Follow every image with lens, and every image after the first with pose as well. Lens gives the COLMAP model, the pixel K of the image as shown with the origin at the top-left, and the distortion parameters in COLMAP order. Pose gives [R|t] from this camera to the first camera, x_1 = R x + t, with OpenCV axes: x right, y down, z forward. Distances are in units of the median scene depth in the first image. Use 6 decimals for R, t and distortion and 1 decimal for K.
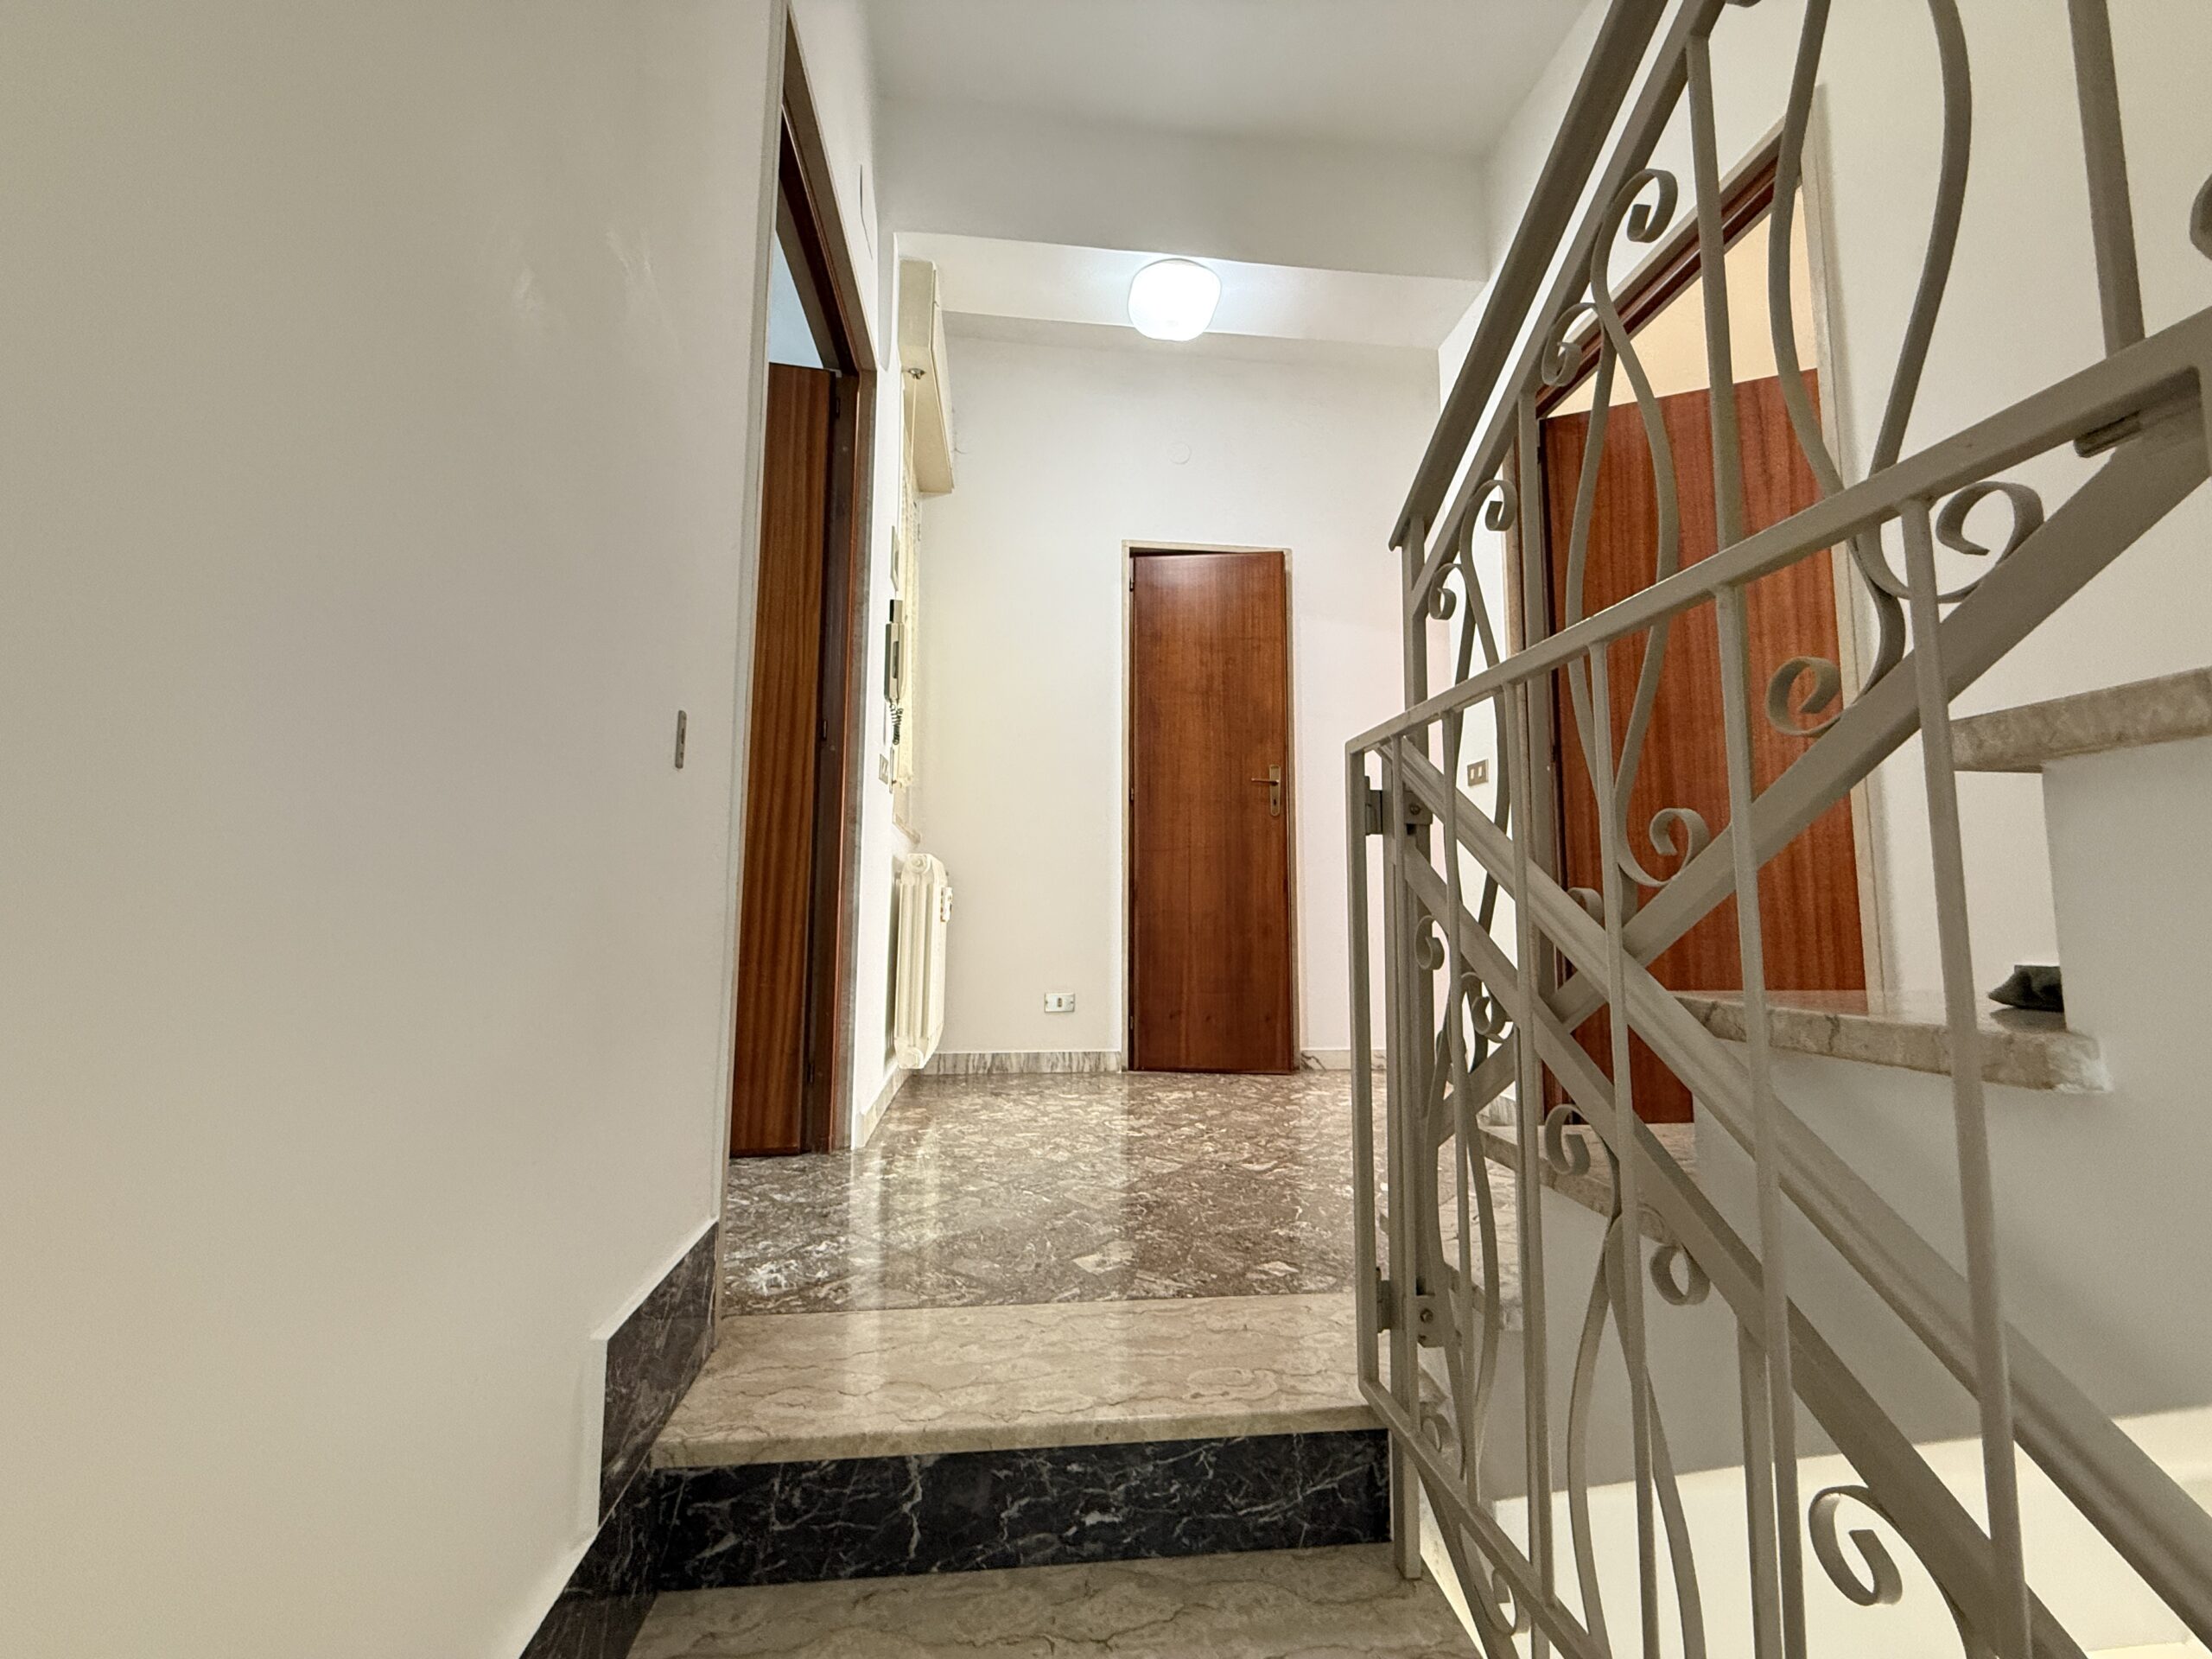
lens RADIAL K [[878.7, 0, 1104.4], [0, 878.7, 829.3], [0, 0, 1]] dist [-0.002685, 0.000416]
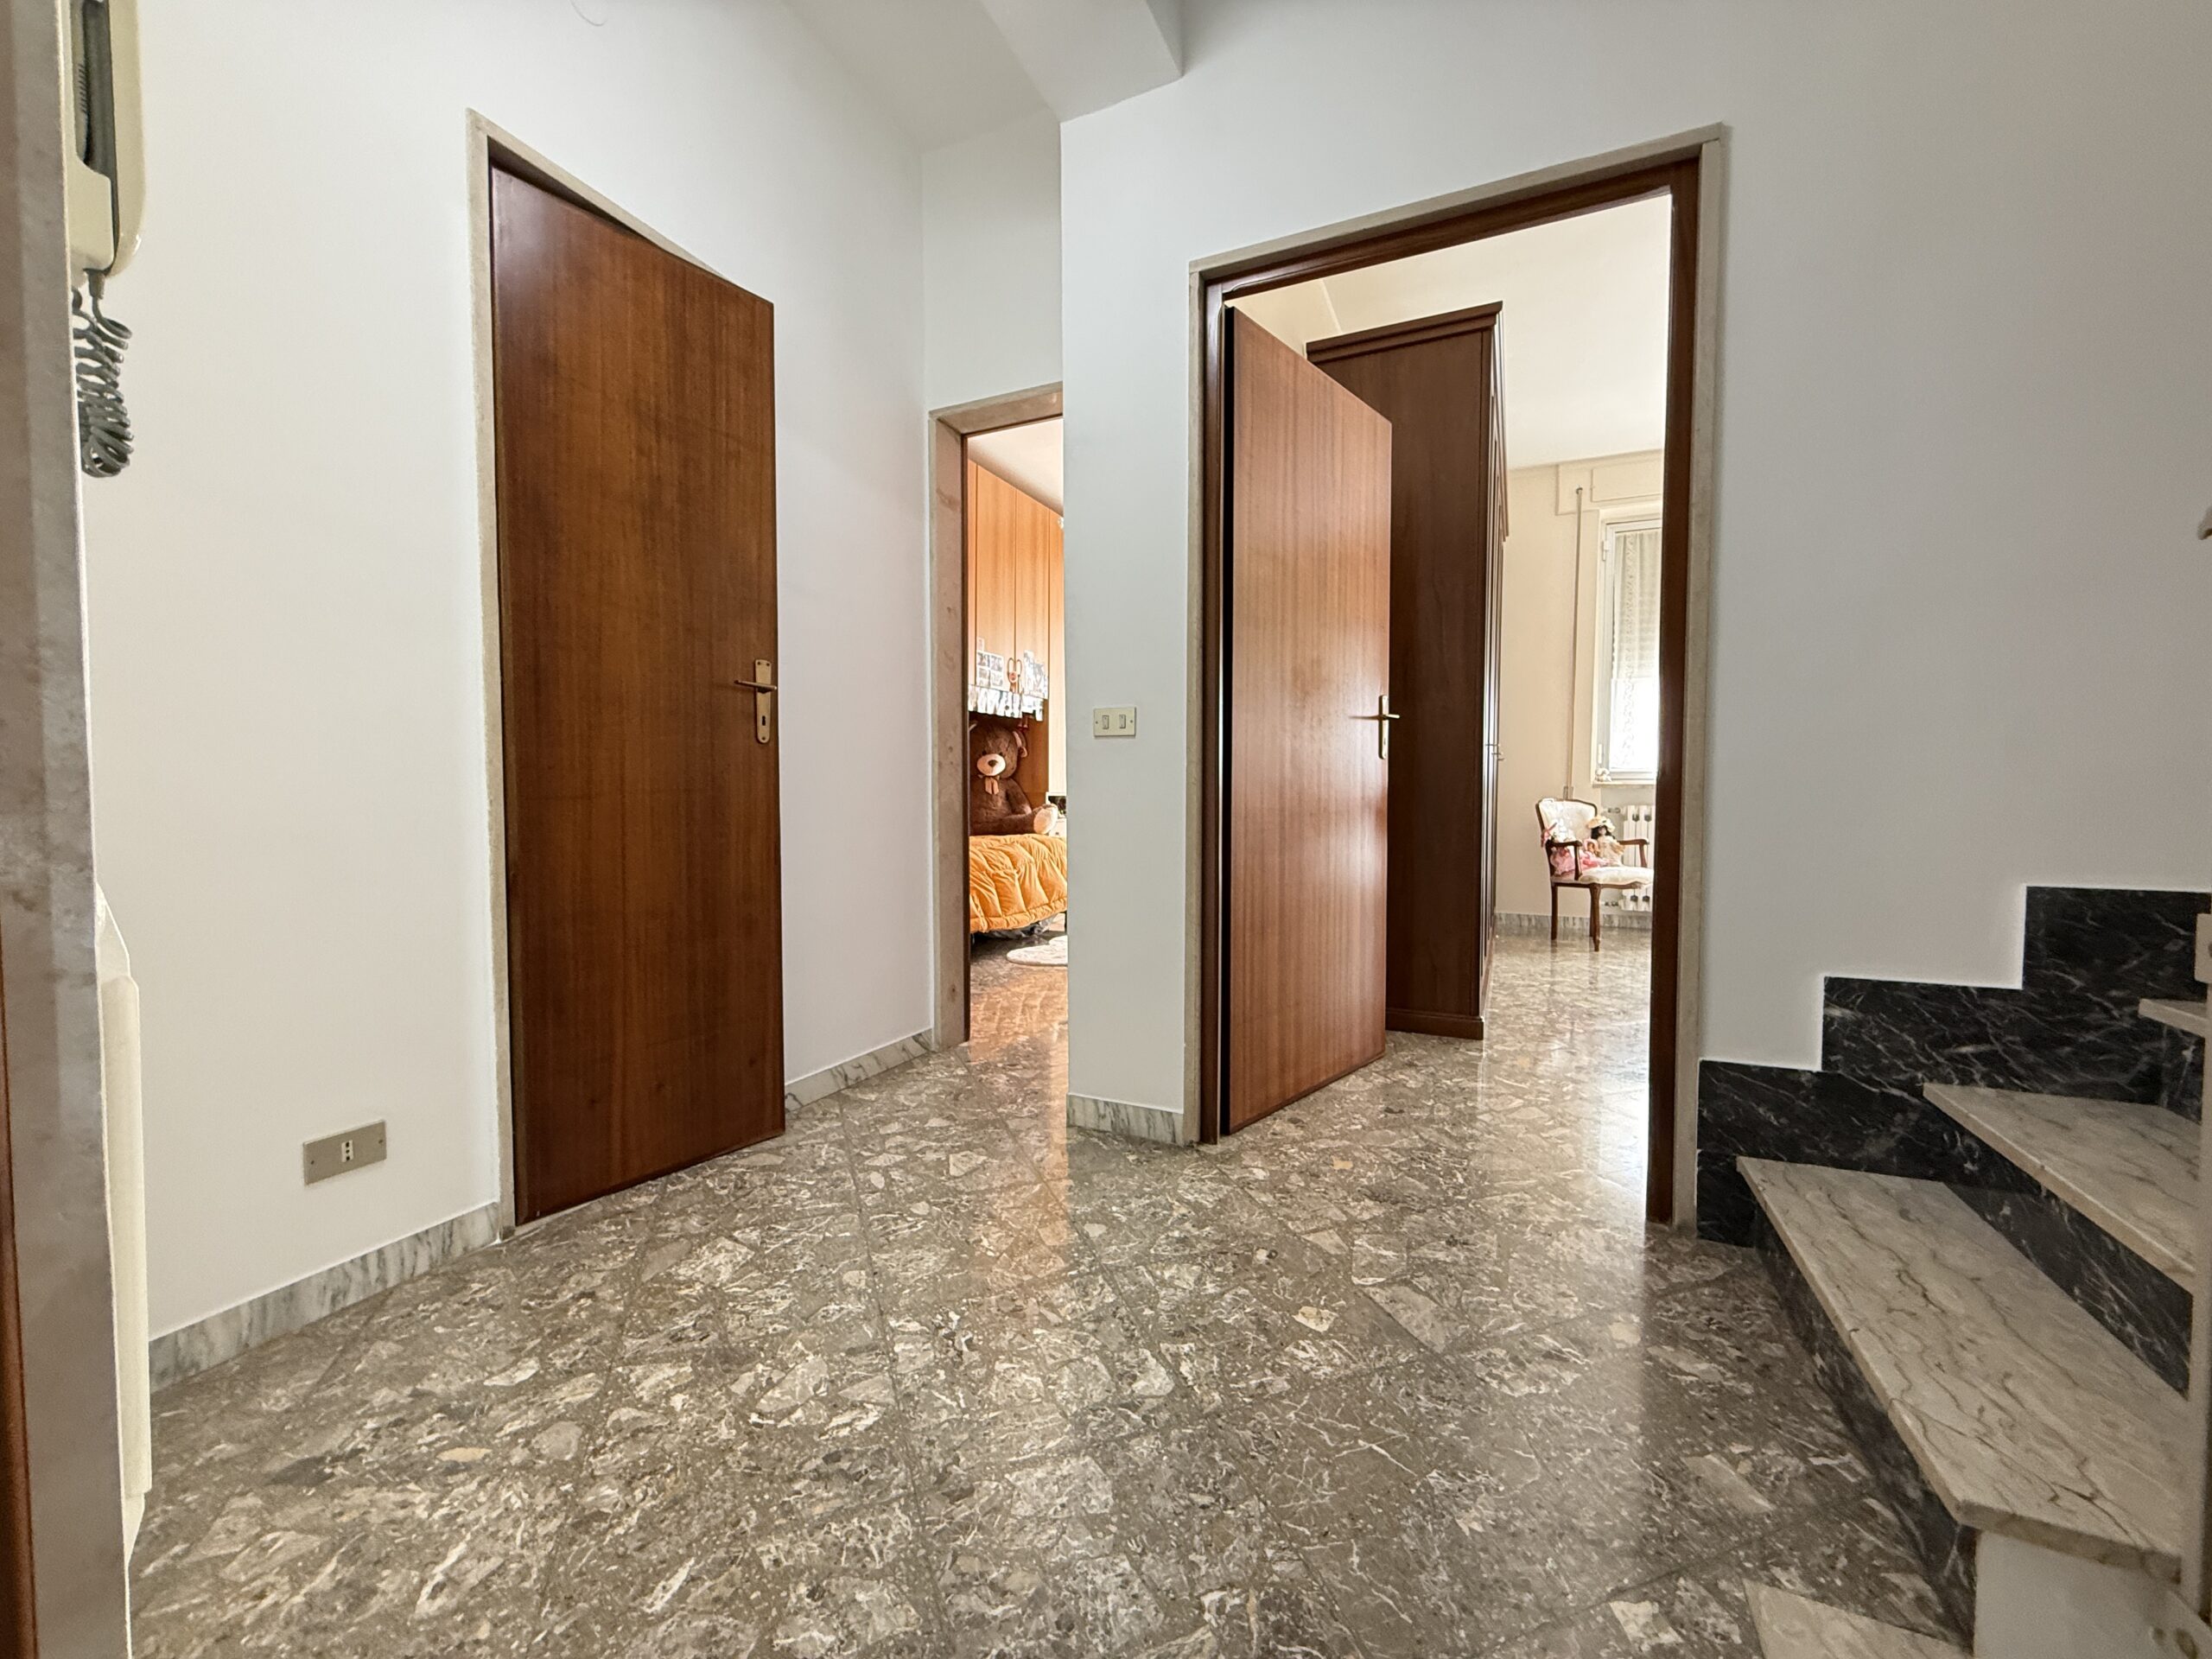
lens RADIAL K [[878.7, 0, 1108.3], [0, 878.7, 827.6], [0, 0, 1]] dist [-0.002685, 0.000416]
pose [[0.514252, -0.043593, 0.856530, -0.219506], [-0.085298, 0.991156, 0.101657, -0.039583], [-0.853387, -0.125338, 0.505986, 0.466360]]
